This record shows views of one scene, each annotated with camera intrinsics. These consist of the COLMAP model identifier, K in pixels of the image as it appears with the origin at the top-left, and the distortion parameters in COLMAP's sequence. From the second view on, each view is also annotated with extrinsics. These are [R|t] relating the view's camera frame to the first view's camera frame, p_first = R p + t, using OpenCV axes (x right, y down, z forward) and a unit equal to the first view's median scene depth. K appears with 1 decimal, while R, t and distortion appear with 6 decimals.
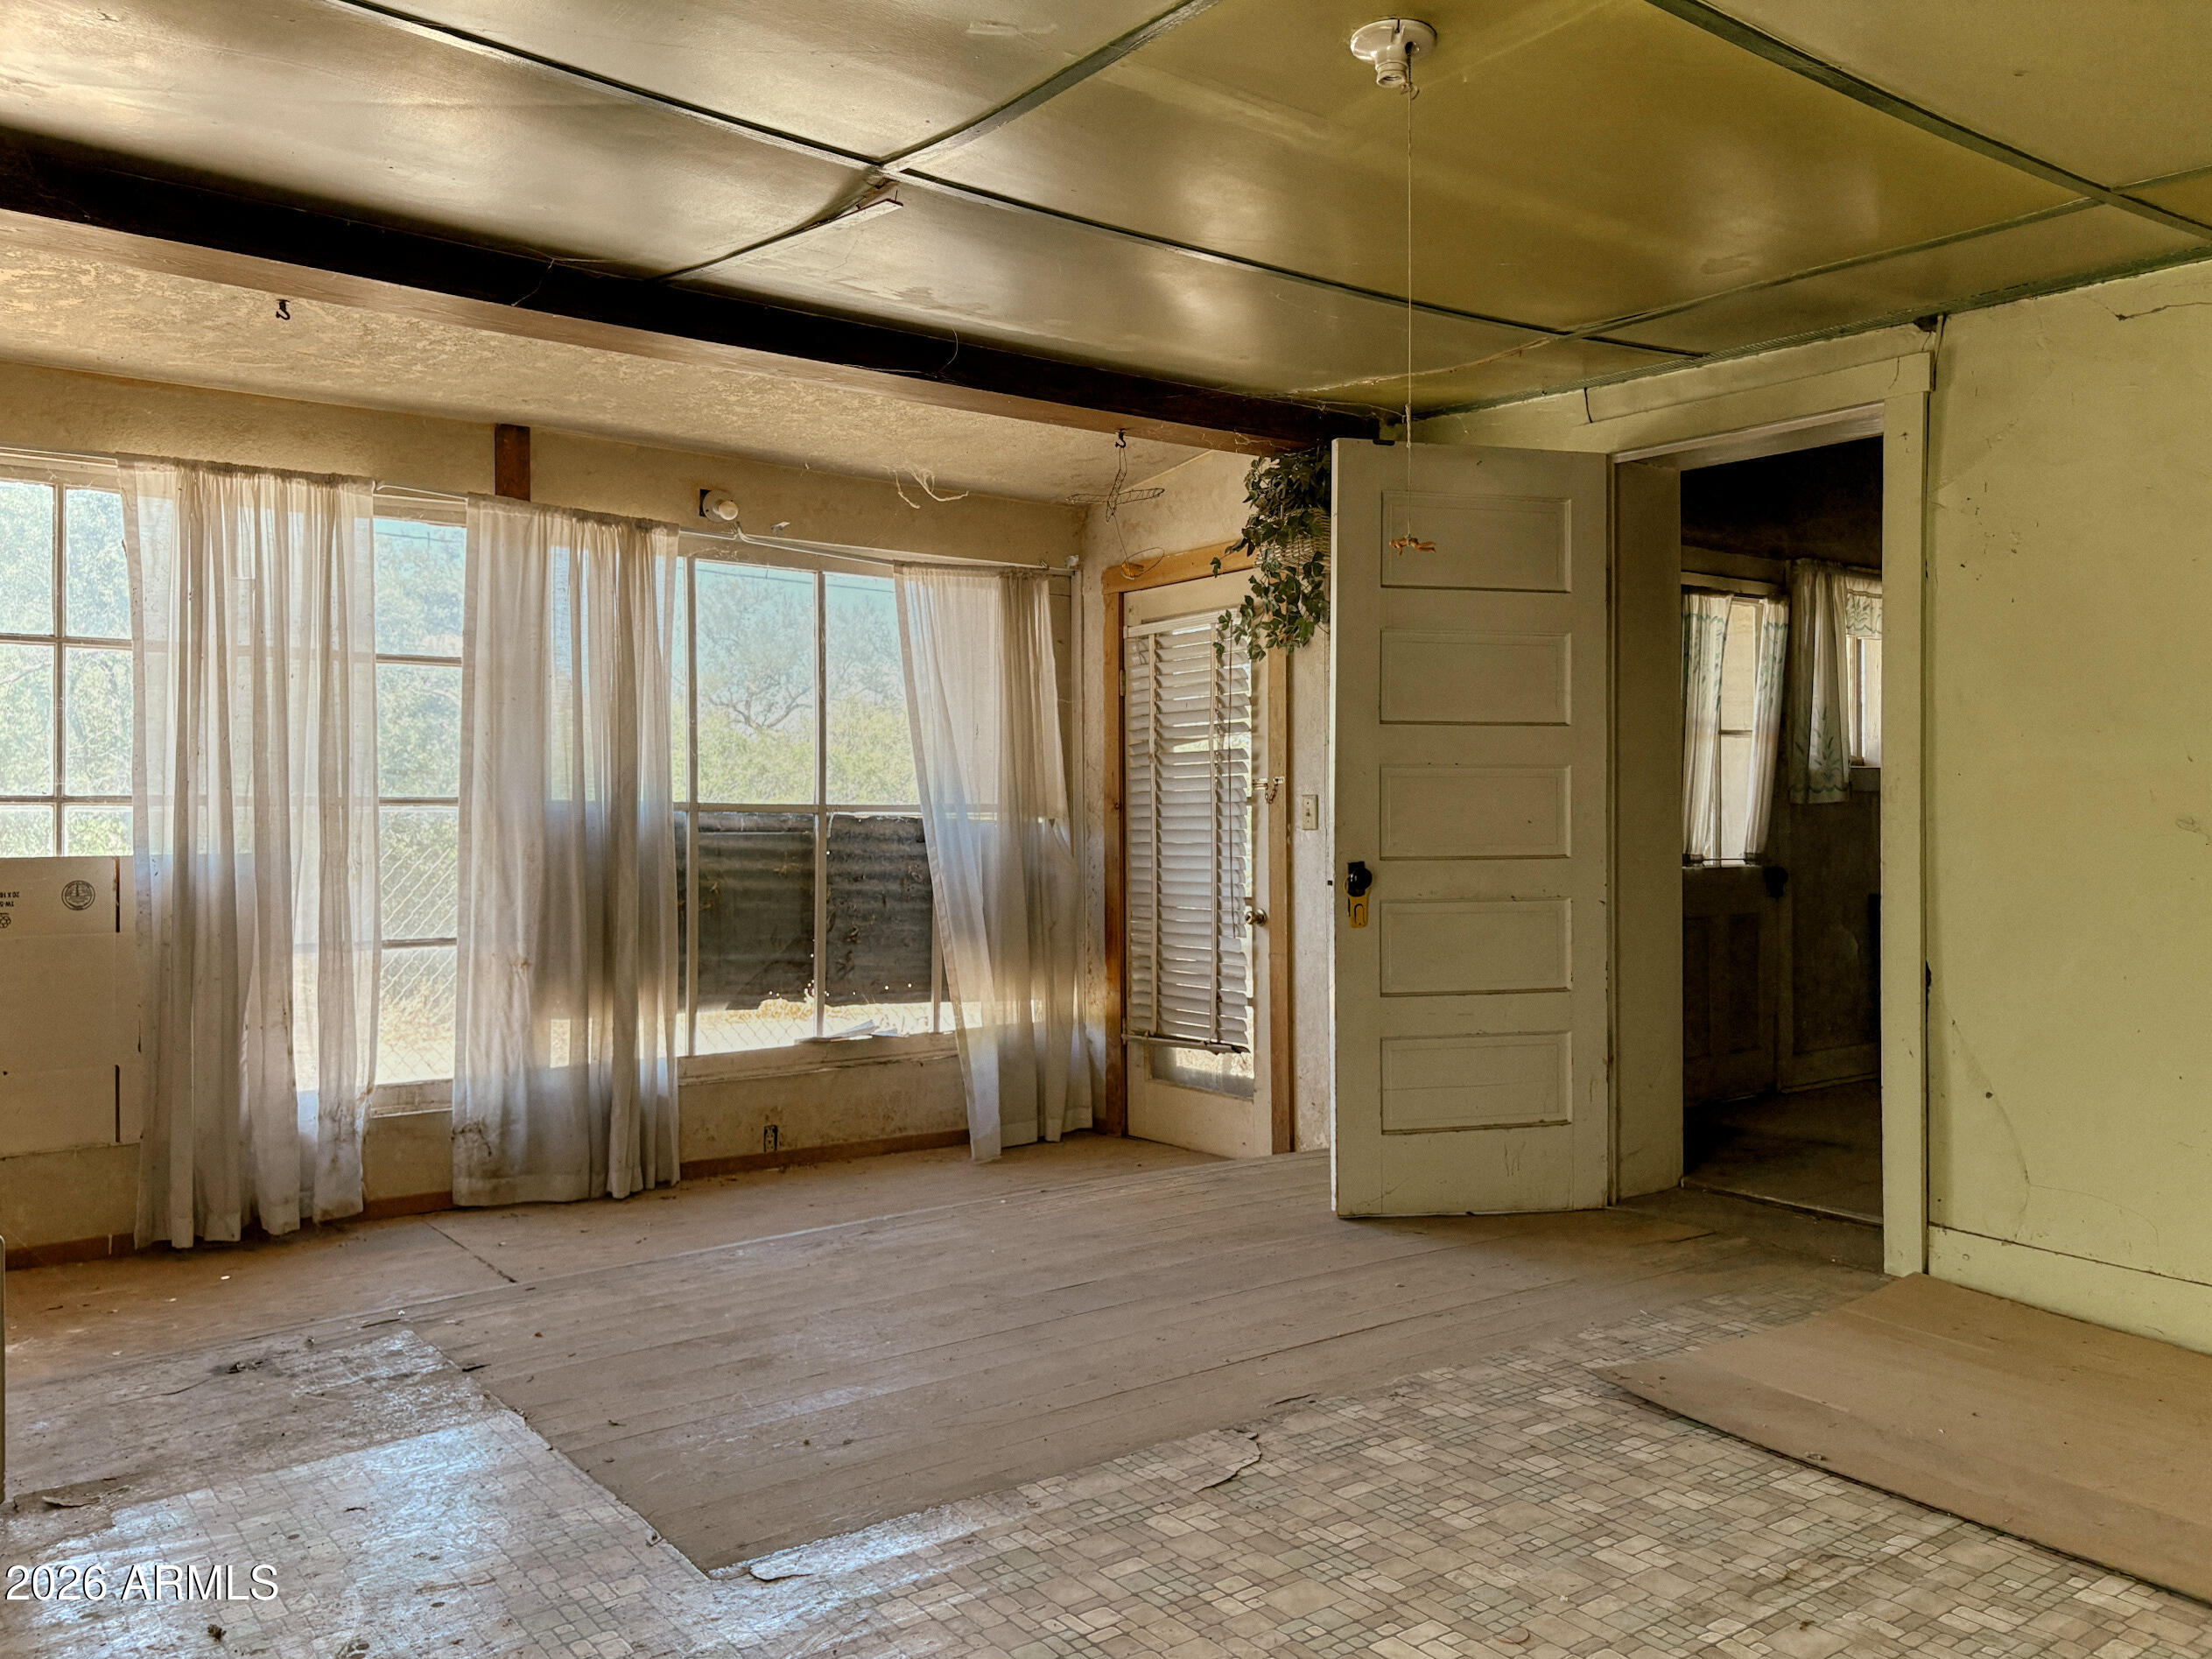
lens RADIAL K [[1699.2, 0, 1103.4], [0, 1699.2, 827.5], [0, 0, 1]] dist [0.056747, -0.114413]
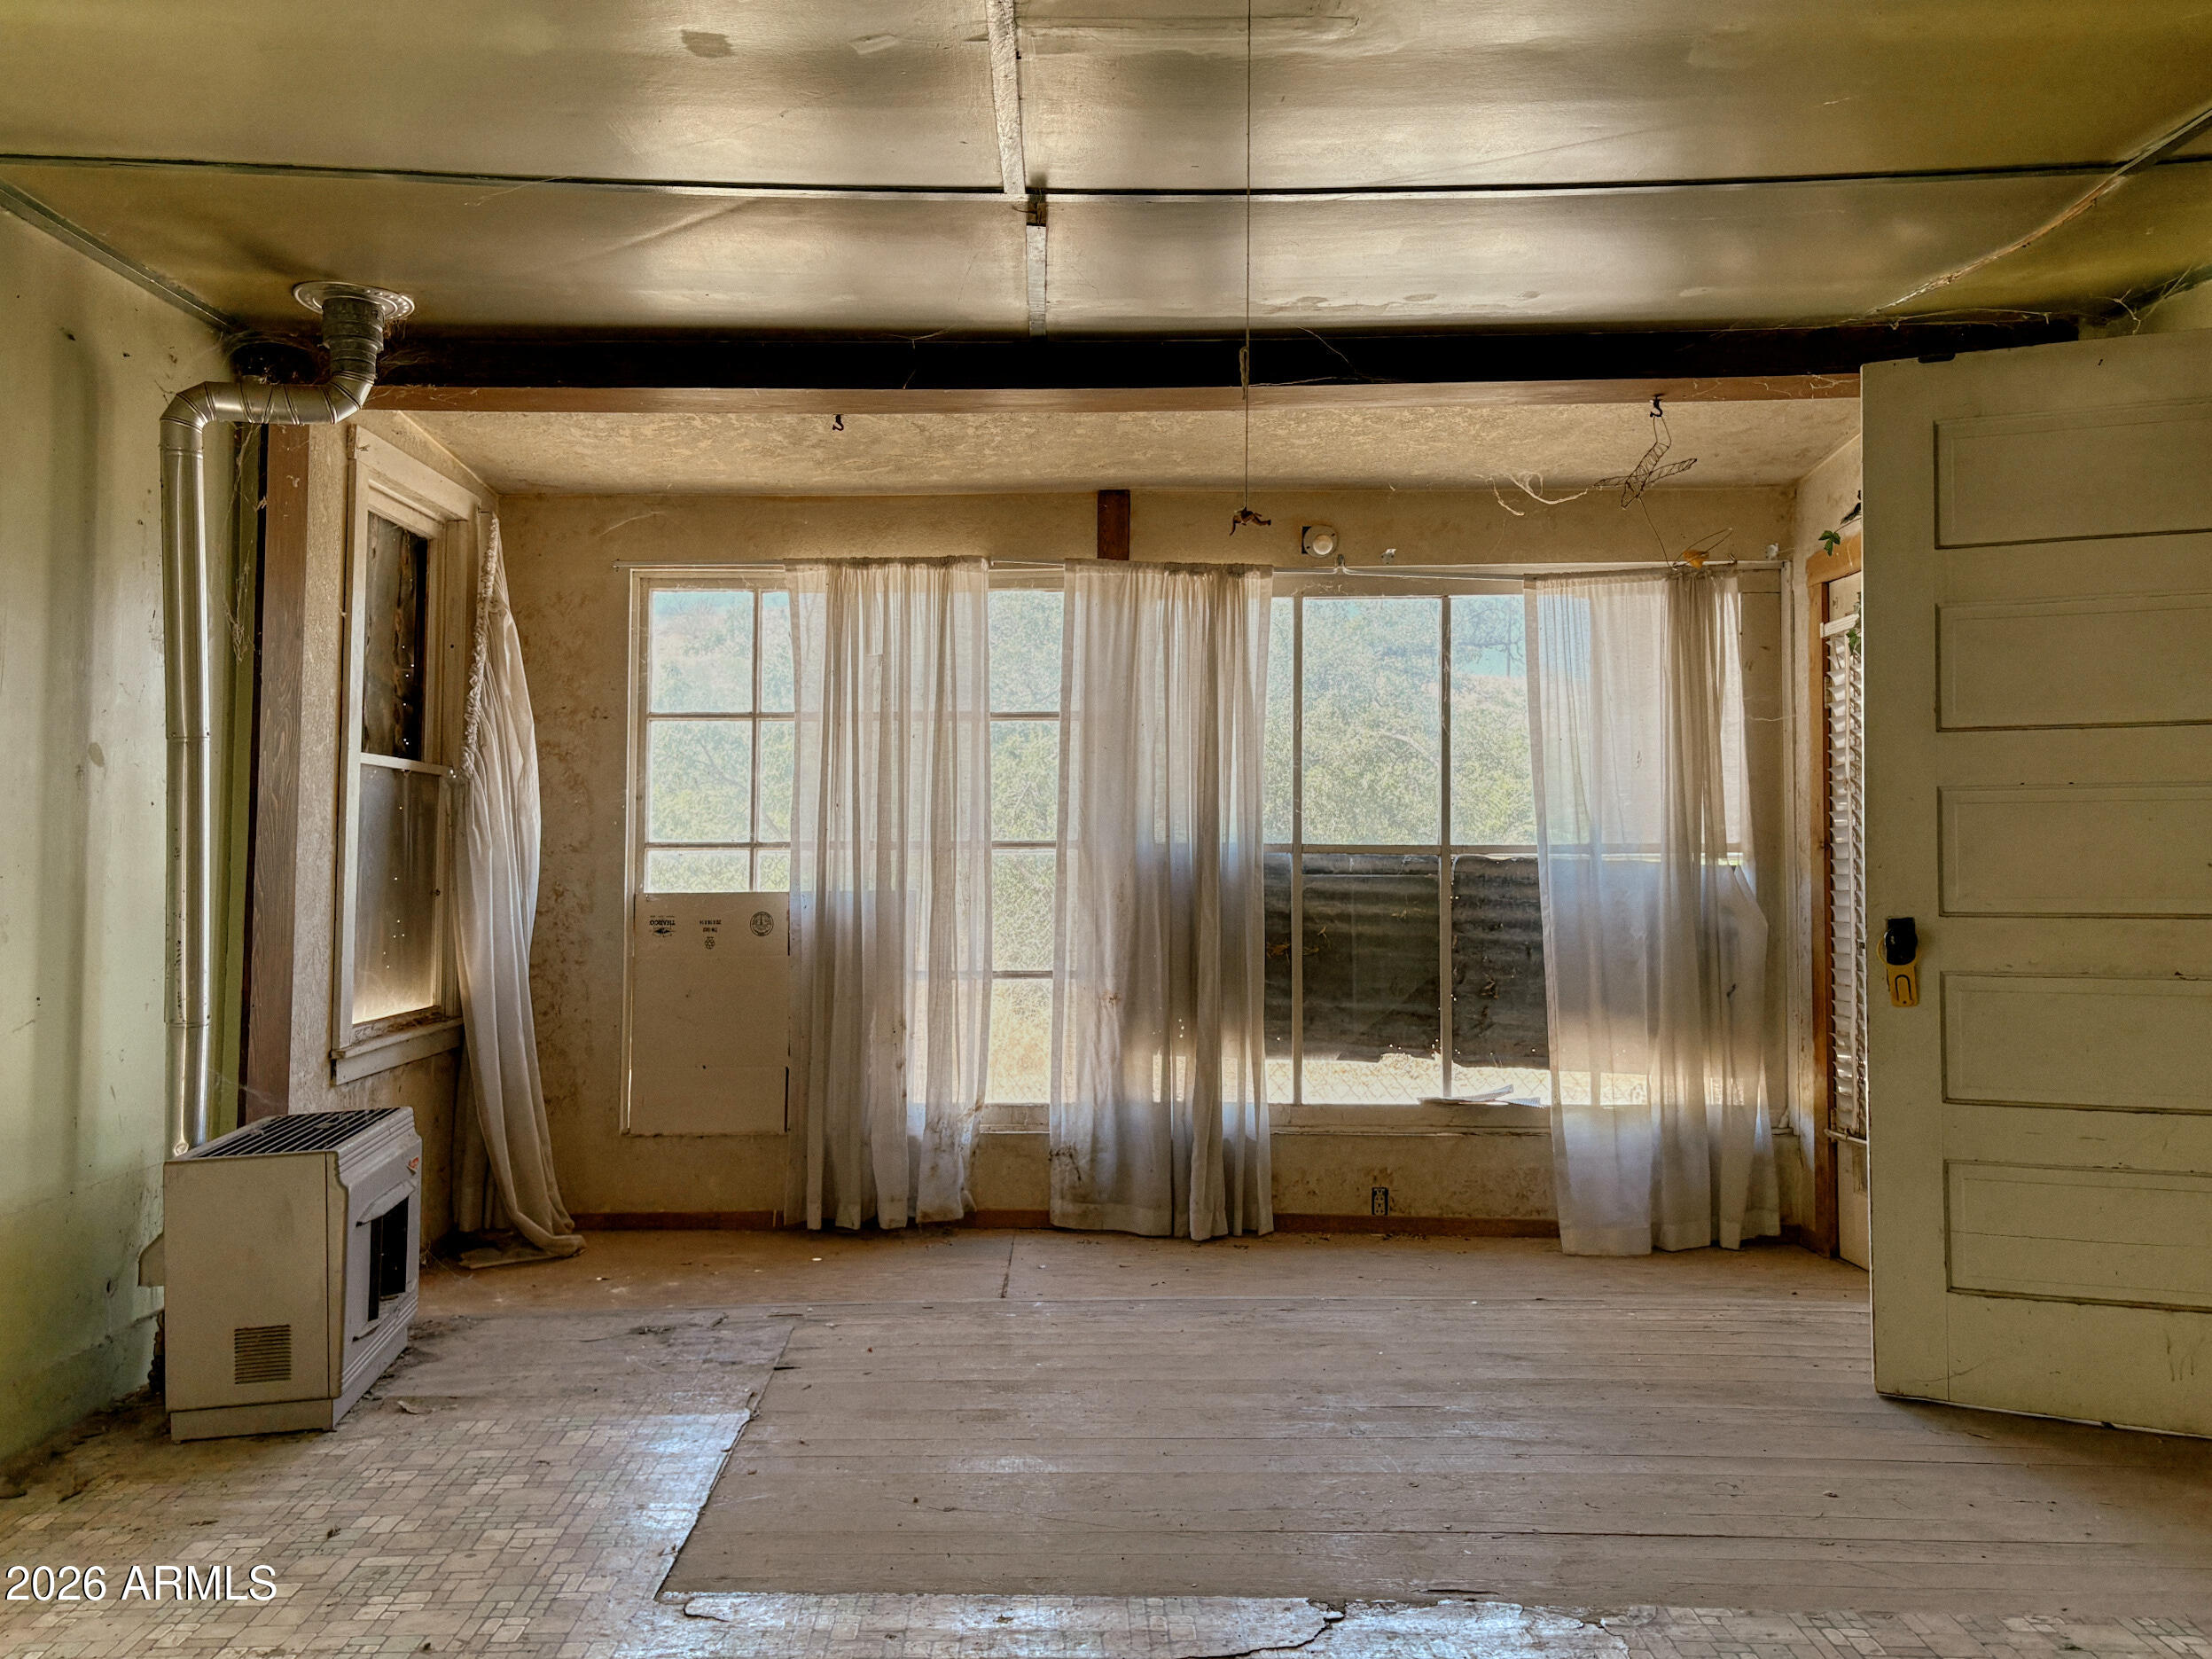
lens RADIAL K [[1720.4, 0, 1030.3], [0, 1720.4, 793.9], [0, 0, 1]] dist [0.085178, -0.122780]
pose [[0.781769, -0.025135, -0.623061, 0.281593], [-0.002434, 0.999057, -0.043356, -0.000127], [0.623563, 0.035411, 0.780971, 0.139097]]
